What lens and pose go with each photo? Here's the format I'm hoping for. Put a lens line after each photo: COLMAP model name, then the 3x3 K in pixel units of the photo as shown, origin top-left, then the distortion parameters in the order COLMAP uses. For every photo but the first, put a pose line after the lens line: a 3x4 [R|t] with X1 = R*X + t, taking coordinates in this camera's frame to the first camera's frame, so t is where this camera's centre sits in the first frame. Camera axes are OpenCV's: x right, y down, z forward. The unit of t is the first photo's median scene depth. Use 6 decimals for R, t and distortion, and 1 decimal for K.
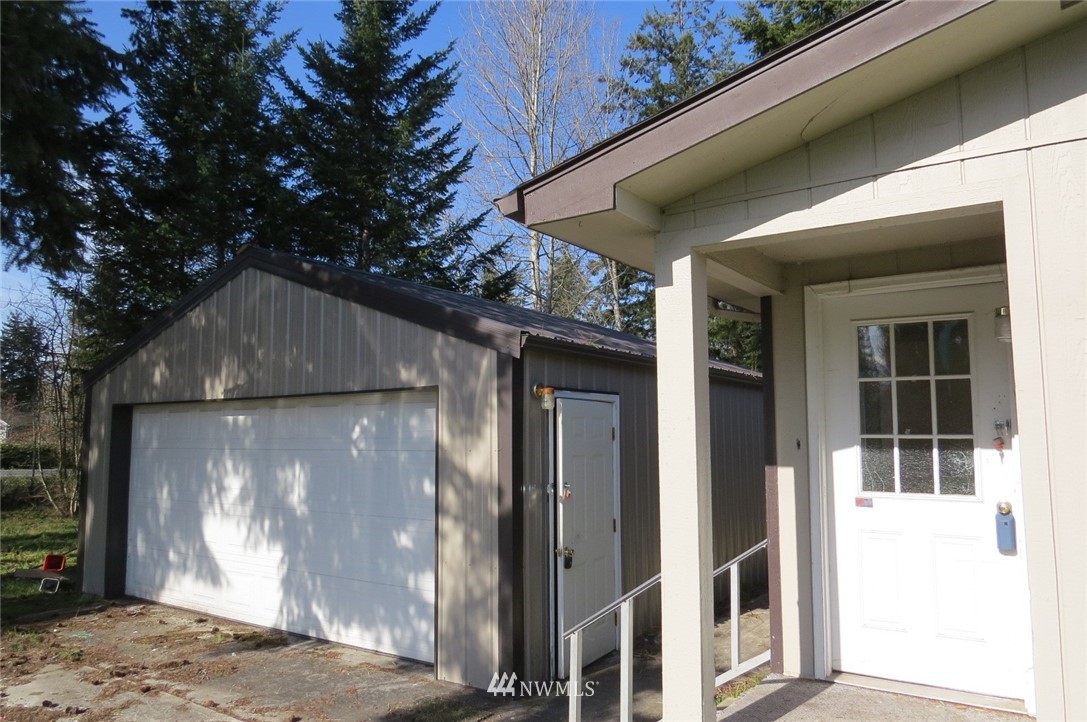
lens RADIAL K [[771.7, 0, 549.5], [0, 771.7, 356.3], [0, 0, 1]] dist [-0.020767, -0.003643]
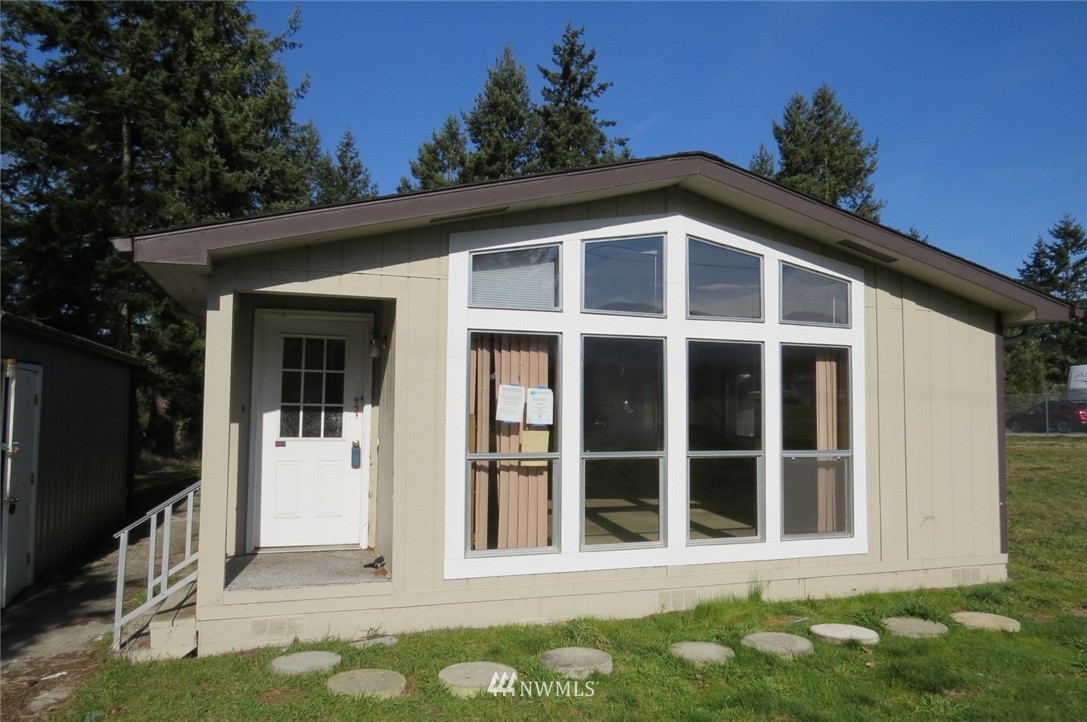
lens RADIAL K [[771.7, 0, 549.5], [0, 771.7, 356.3], [0, 0, 1]] dist [-0.020767, -0.003643]
pose [[0.603923, 0.063614, 0.794500, -0.582428], [-0.090631, 0.995826, -0.010842, -0.032969], [-0.791873, -0.065459, 0.607168, -0.463023]]
